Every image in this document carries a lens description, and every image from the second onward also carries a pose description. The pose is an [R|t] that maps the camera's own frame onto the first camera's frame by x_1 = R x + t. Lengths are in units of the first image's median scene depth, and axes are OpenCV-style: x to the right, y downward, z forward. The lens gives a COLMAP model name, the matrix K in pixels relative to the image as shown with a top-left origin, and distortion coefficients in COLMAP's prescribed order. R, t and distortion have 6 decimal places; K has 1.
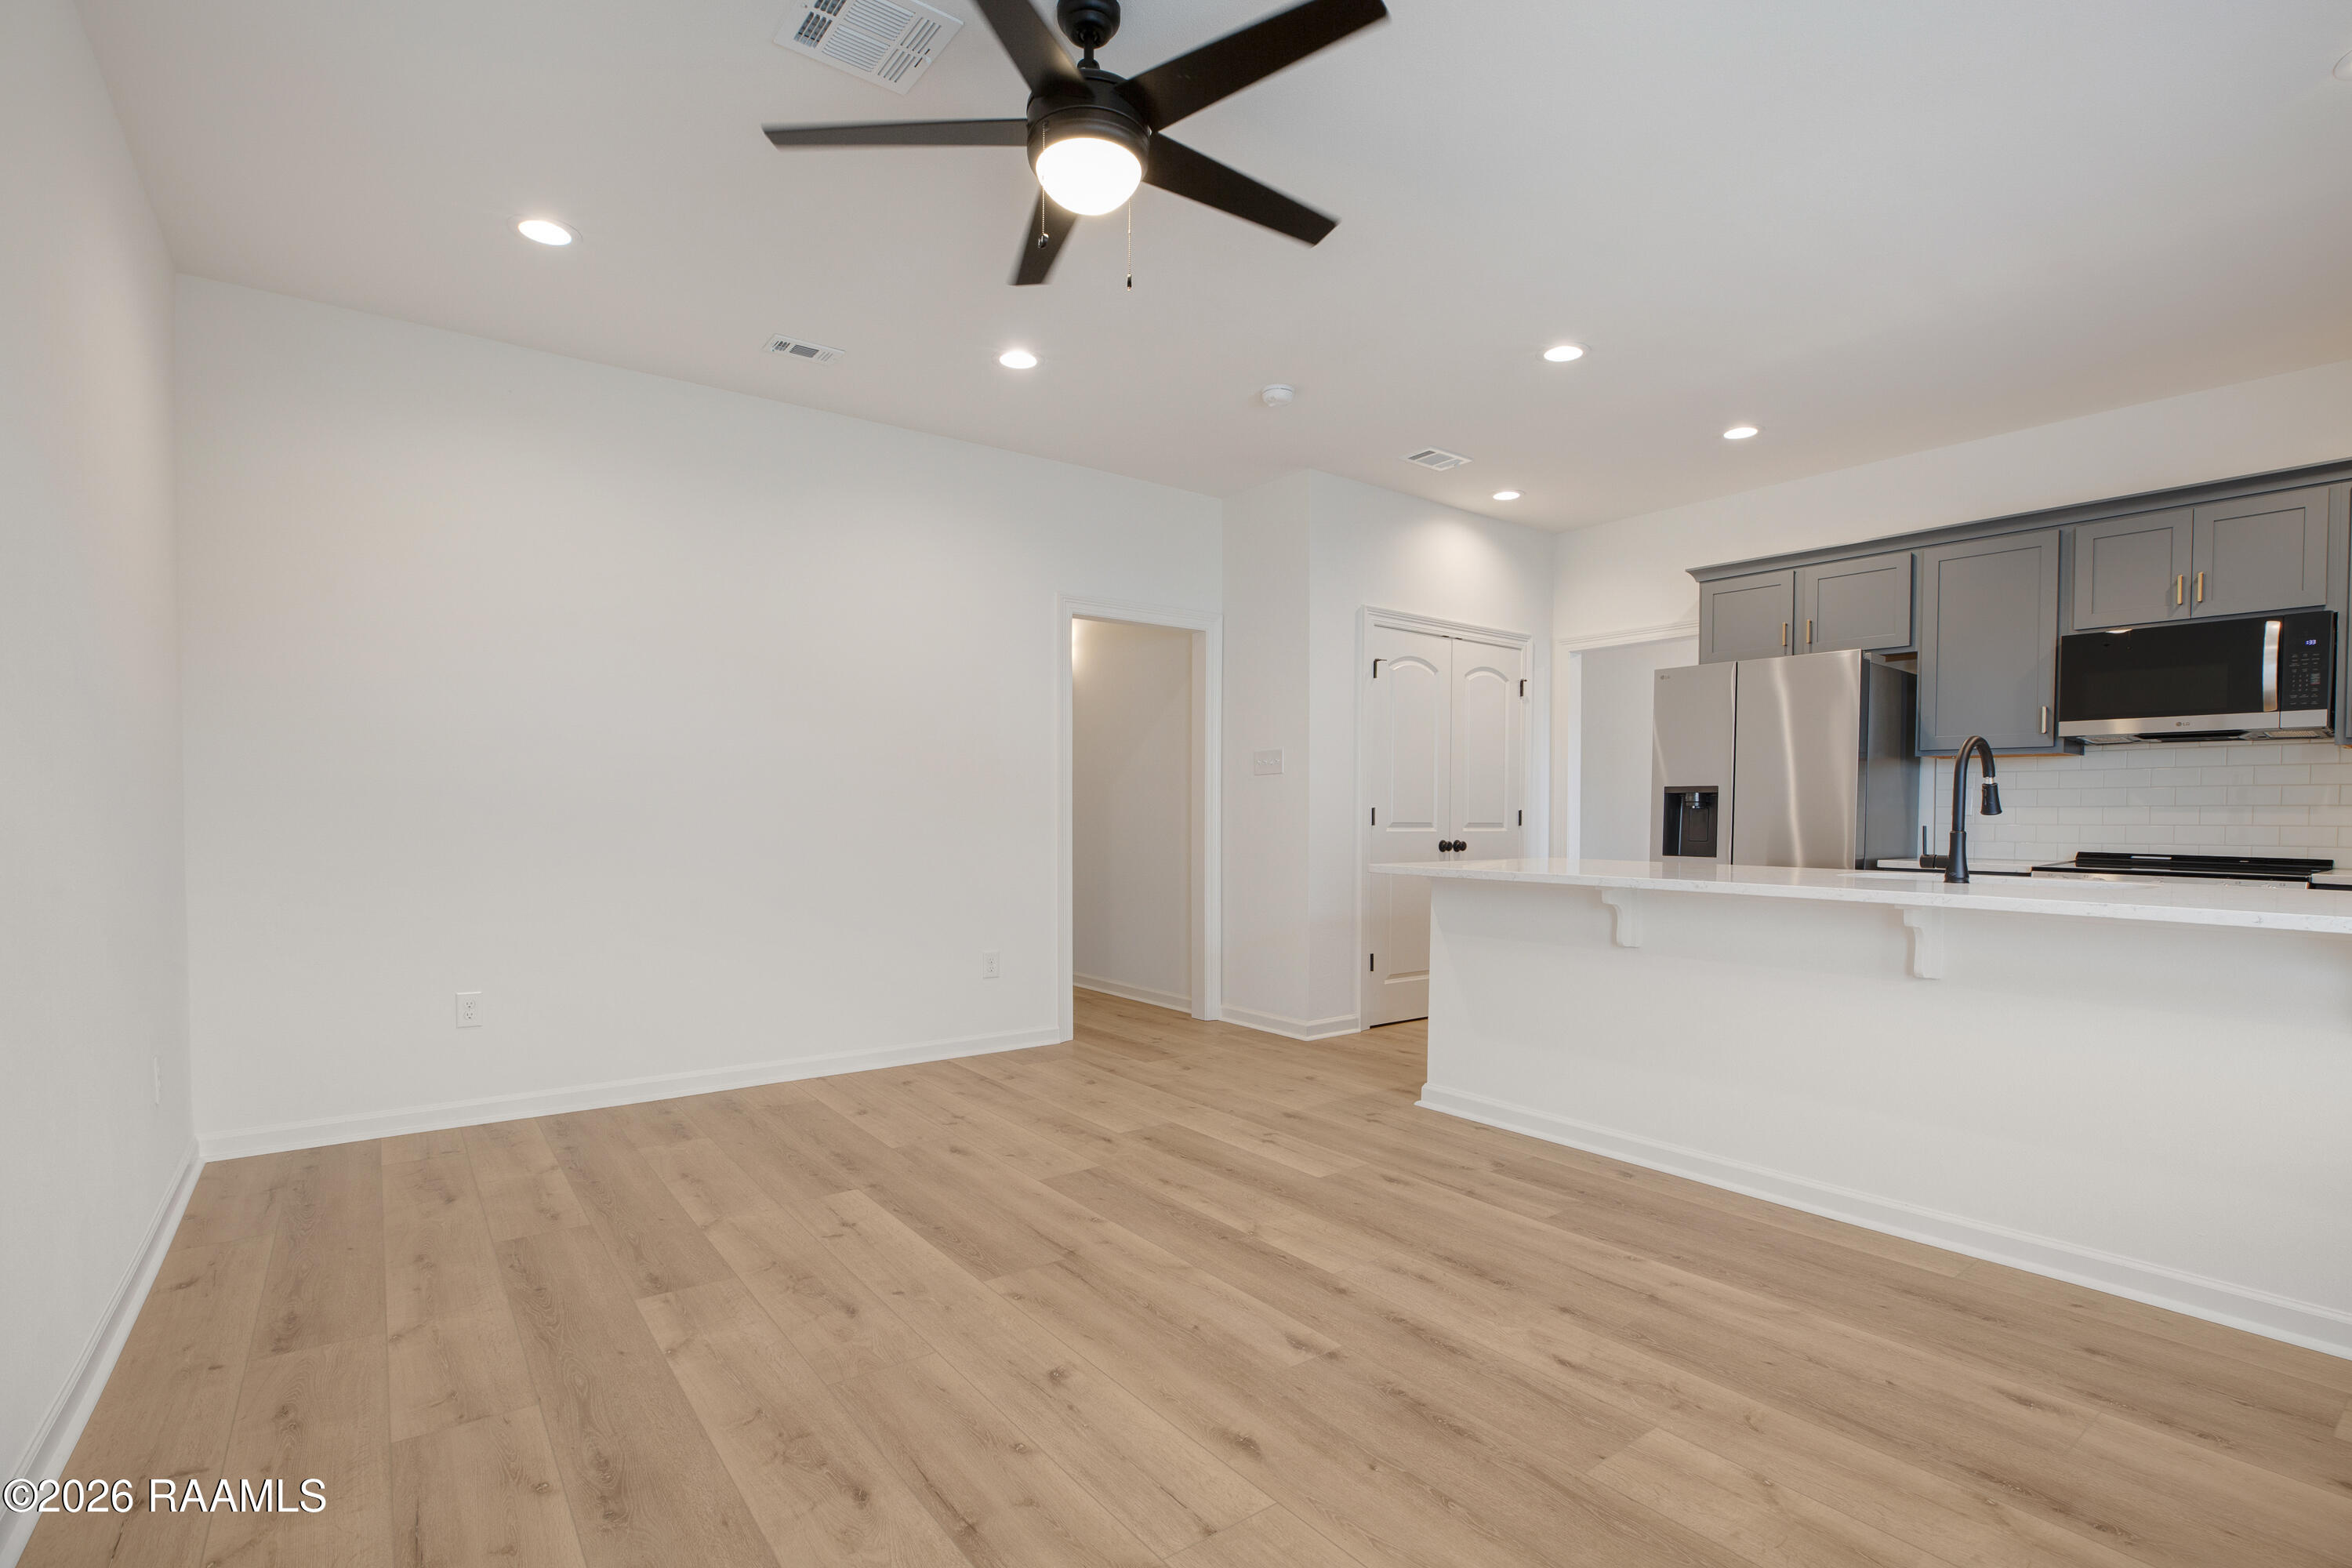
lens RADIAL K [[1102.1, 0, 1176.0], [0, 1102.1, 784.0], [0, 0, 1]] dist [-0.000167, 0.000197]
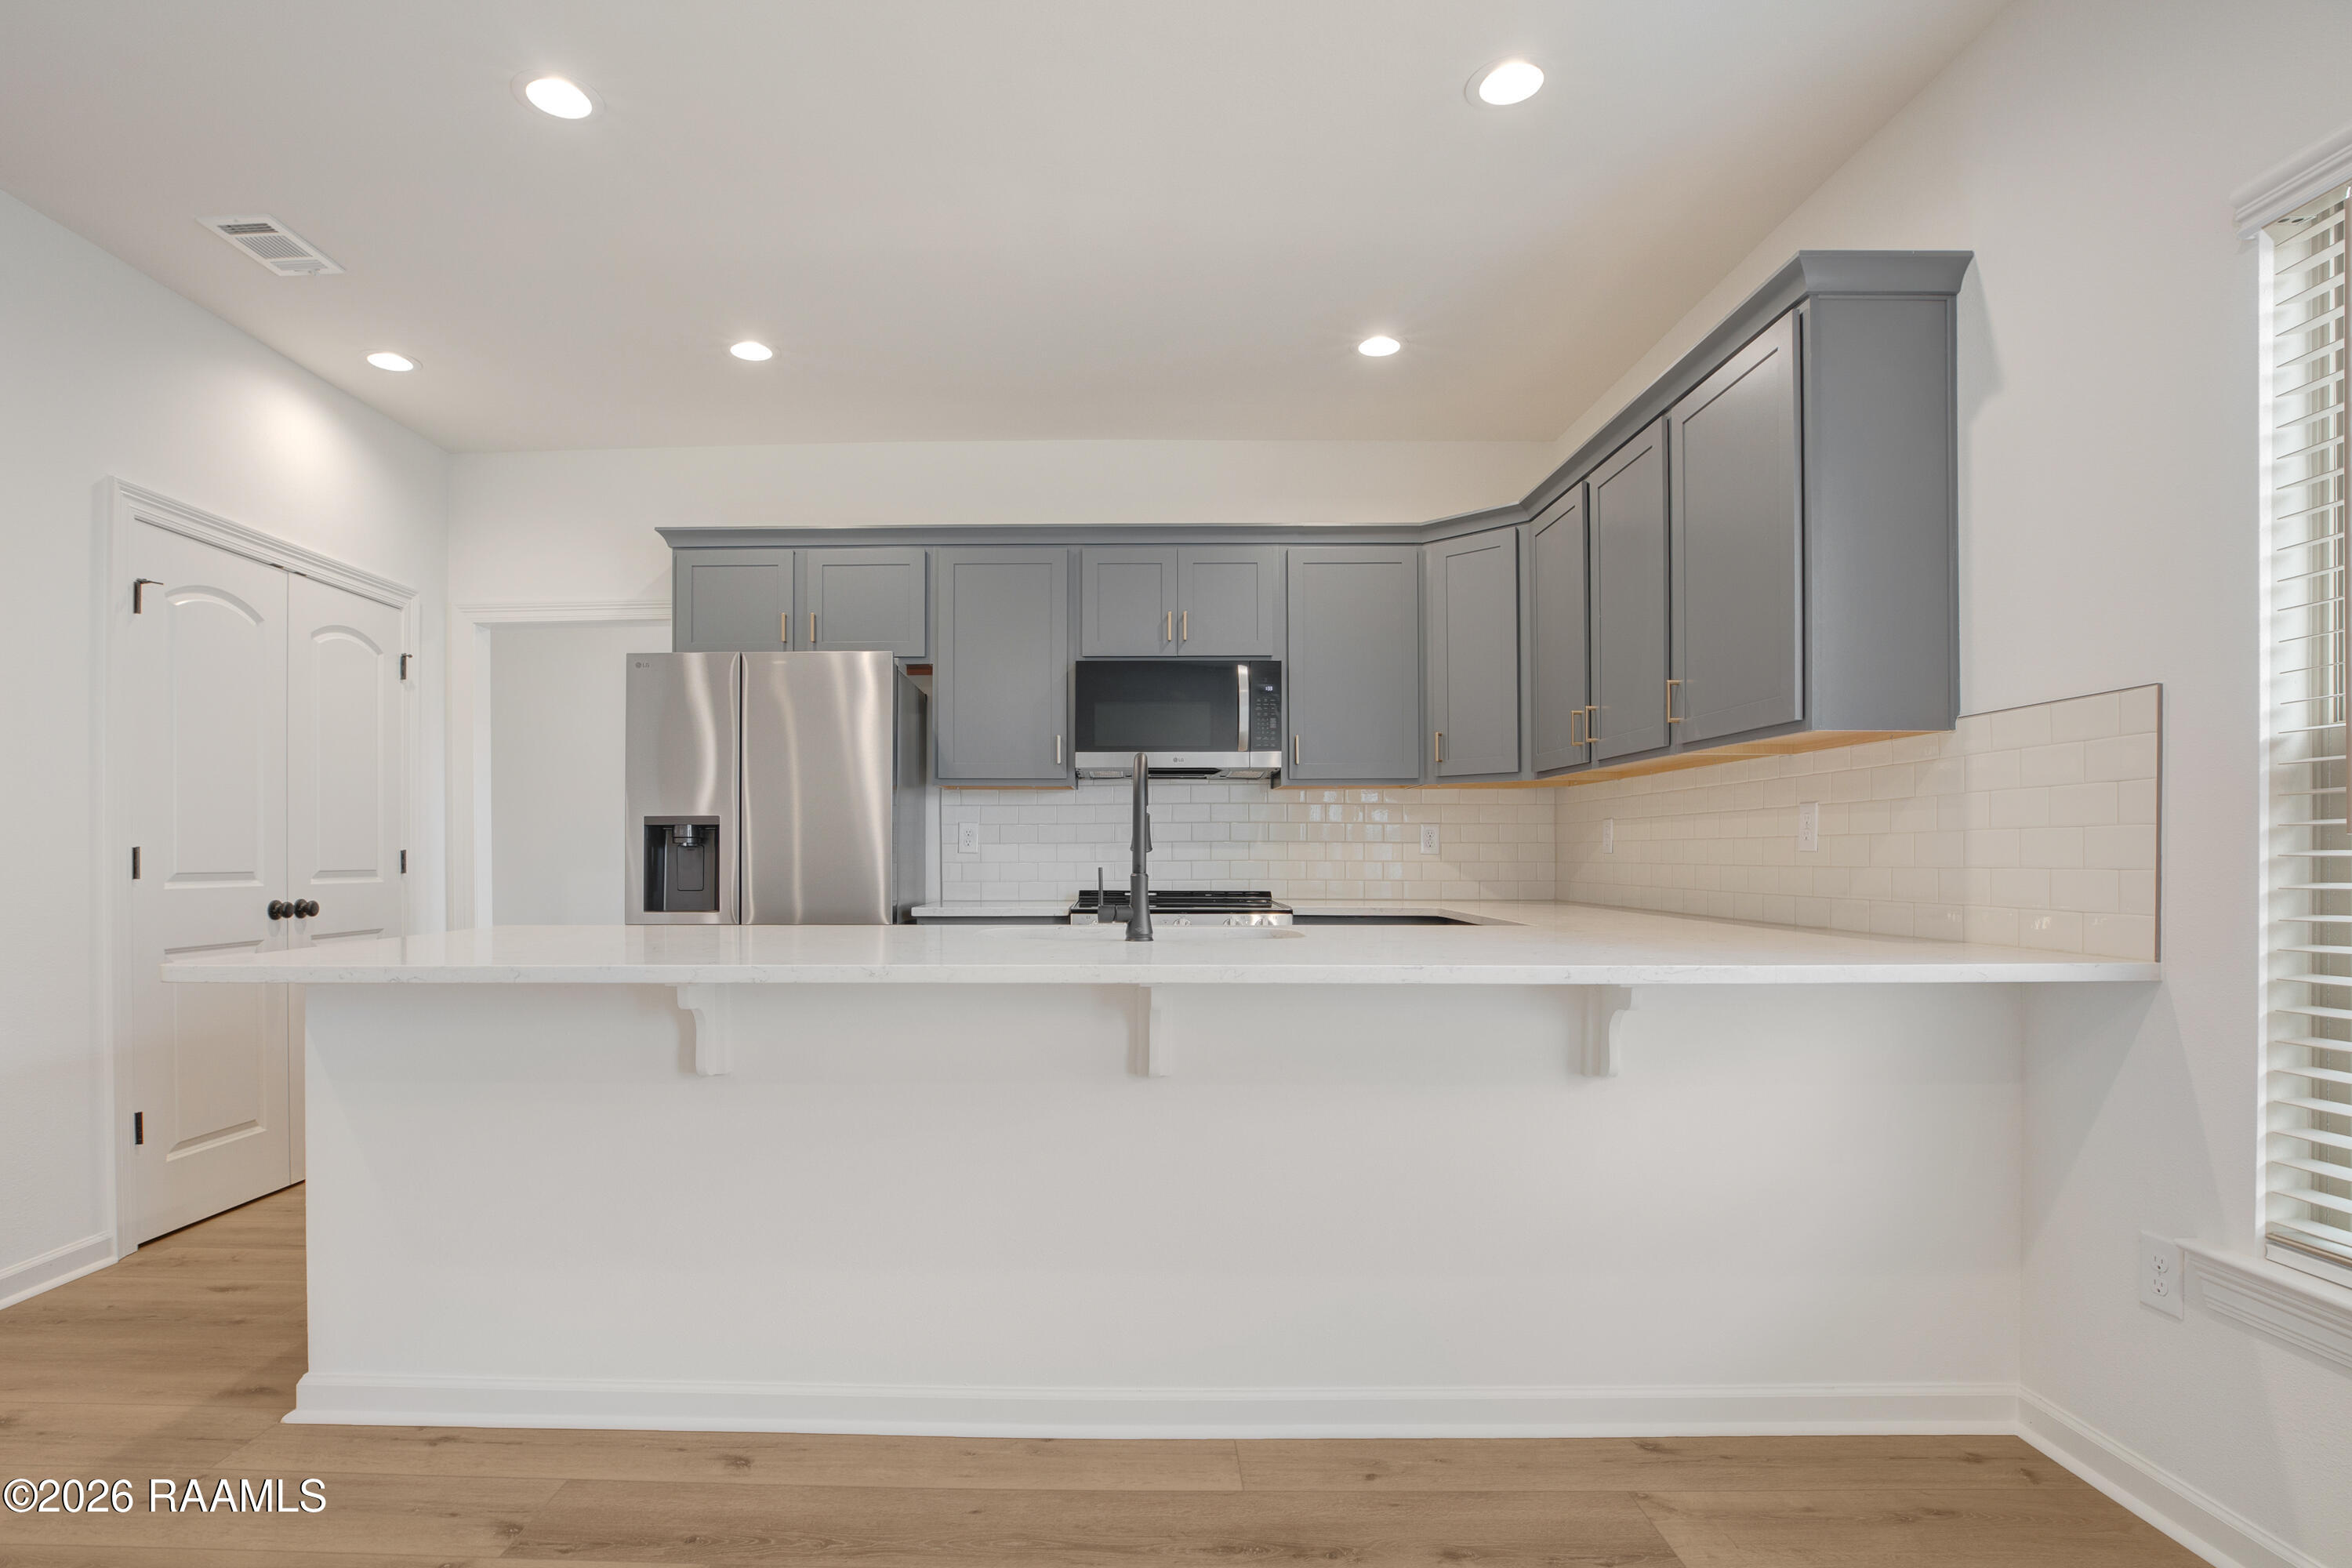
lens RADIAL K [[1230.4, 0, 1172.4], [0, 1230.4, 853.9], [0, 0, 1]] dist [-0.027236, 0.001824]
pose [[0.610752, -0.009376, 0.791766, 0.022683], [-0.013516, 0.999661, 0.022265, 0.005432], [-0.791706, -0.024300, 0.610418, 0.284023]]
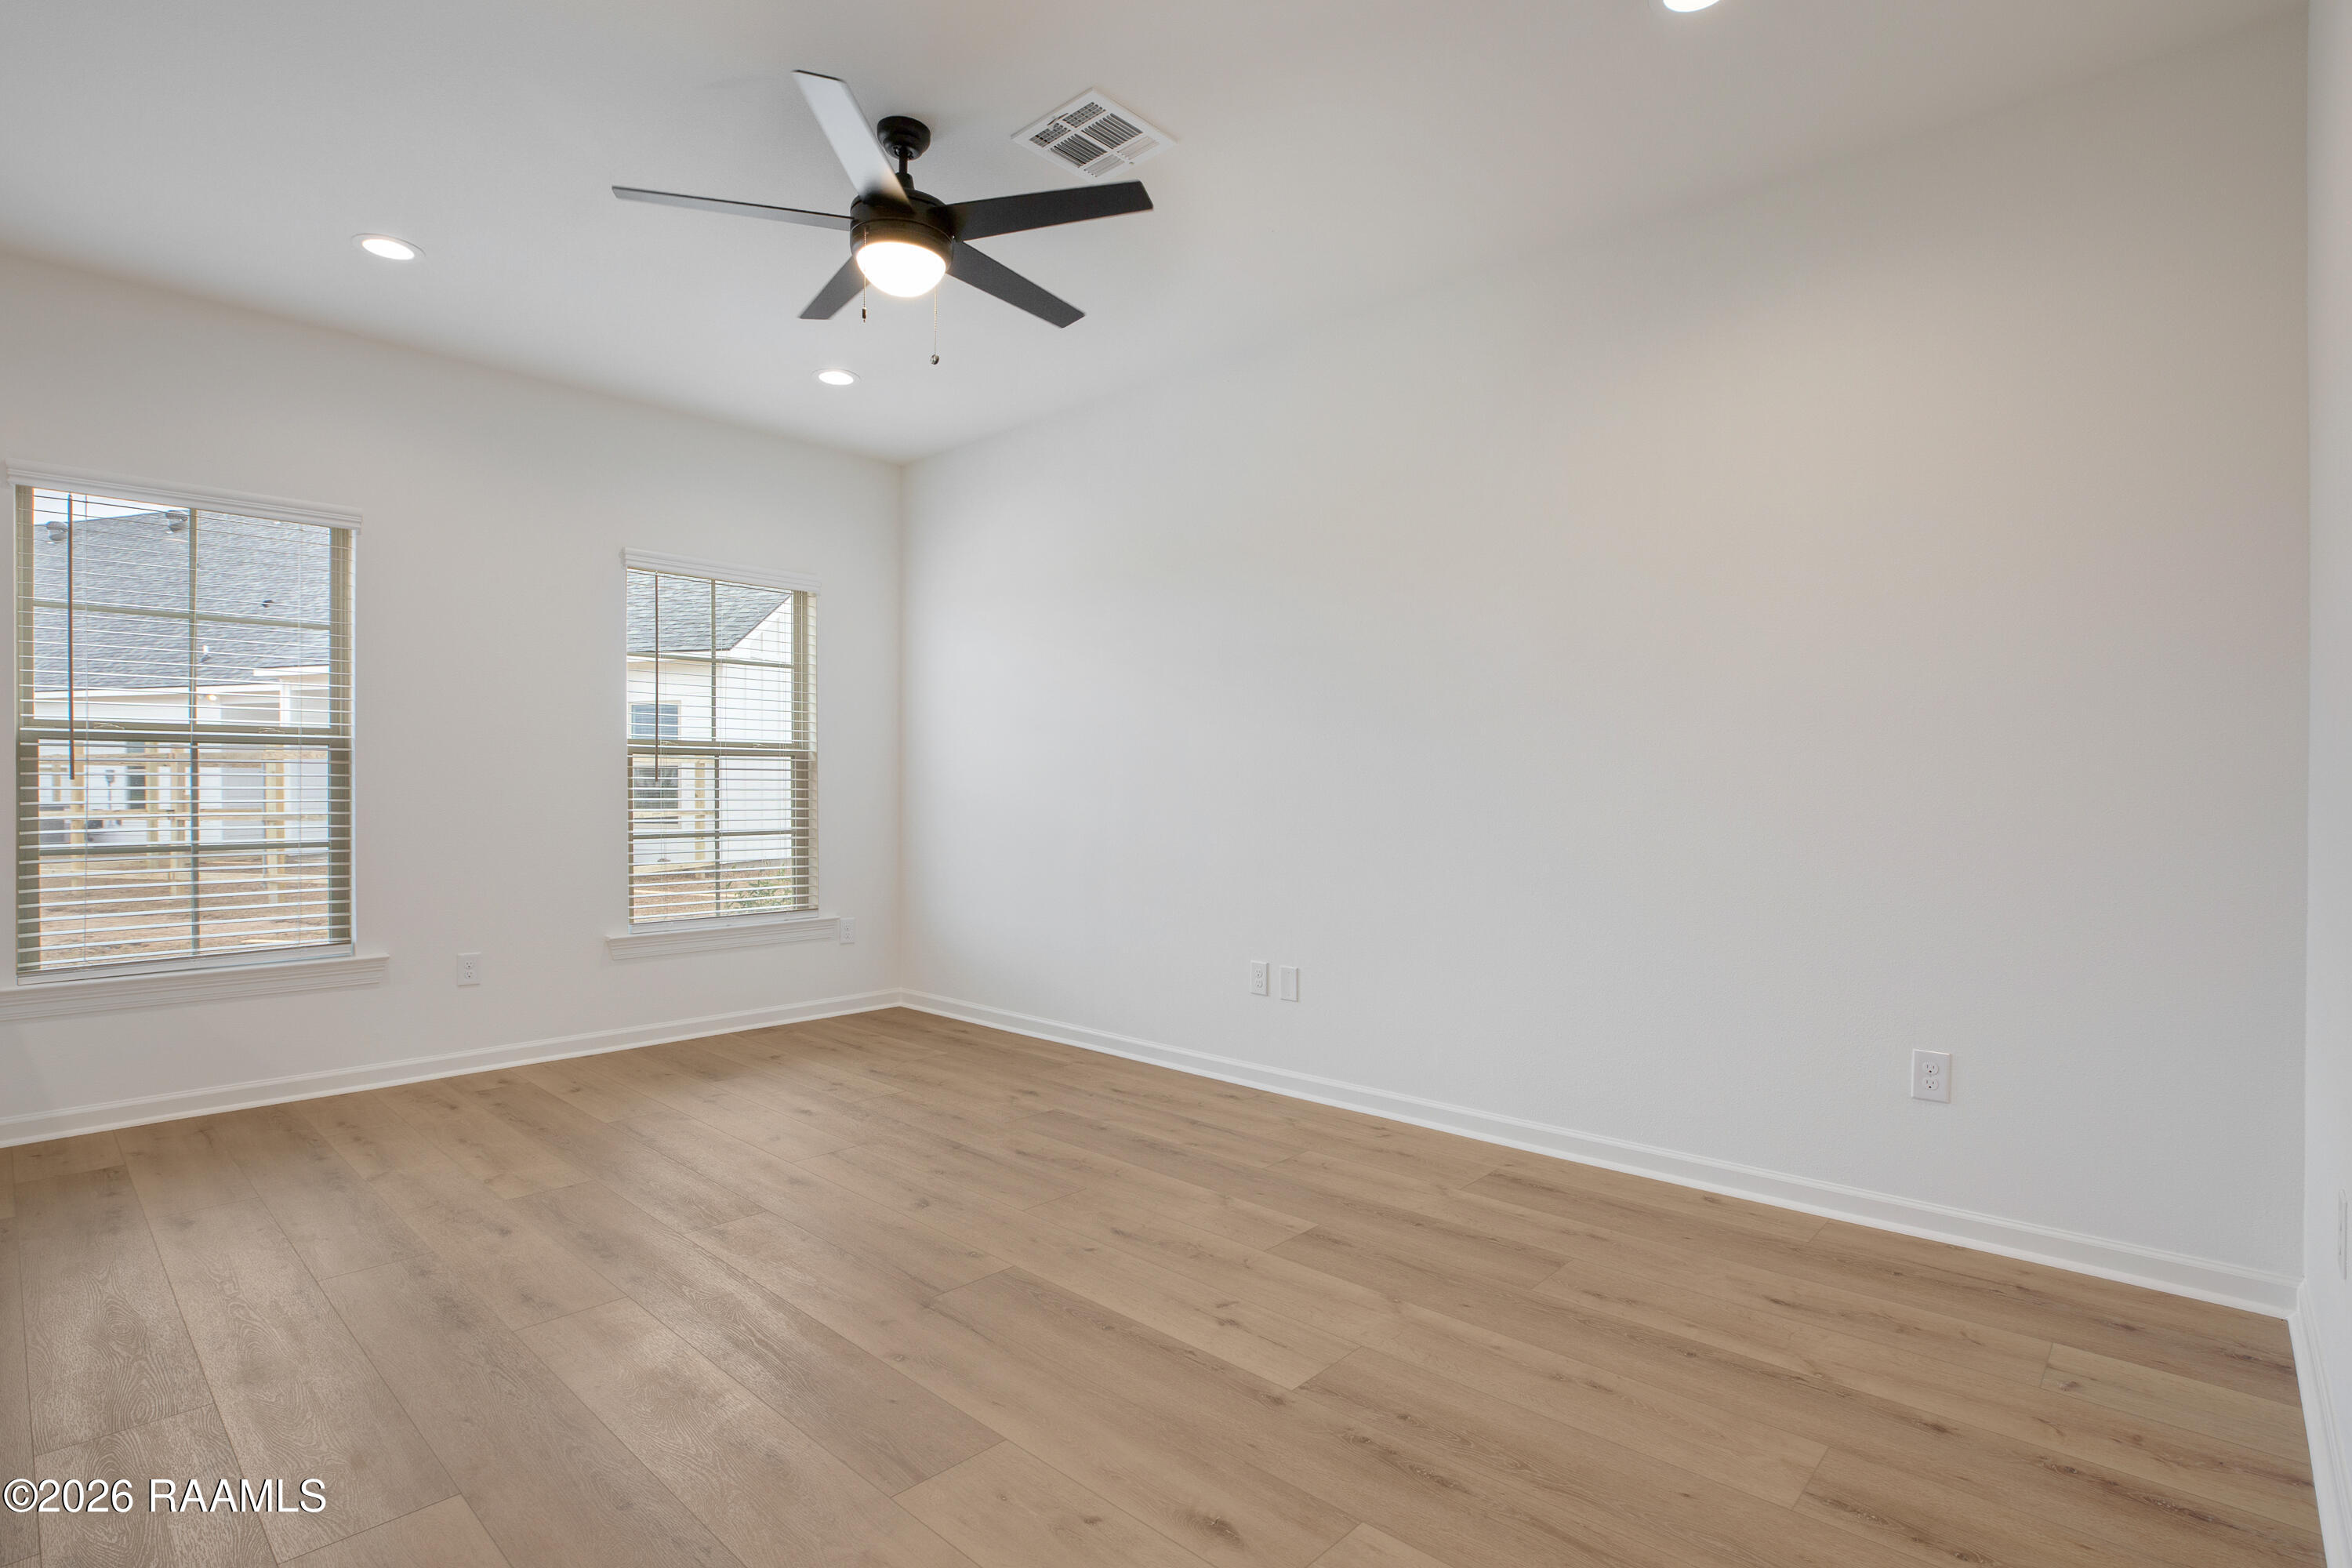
lens RADIAL K [[1102.1, 0, 1176.0], [0, 1102.1, 784.0], [0, 0, 1]] dist [-0.000167, 0.000197]
pose [[-0.981737, -0.000290, -0.190243, -0.076412], [0.005049, 0.999607, -0.027577, 0.028857], [0.190176, -0.028034, -0.981350, 1.180818]]
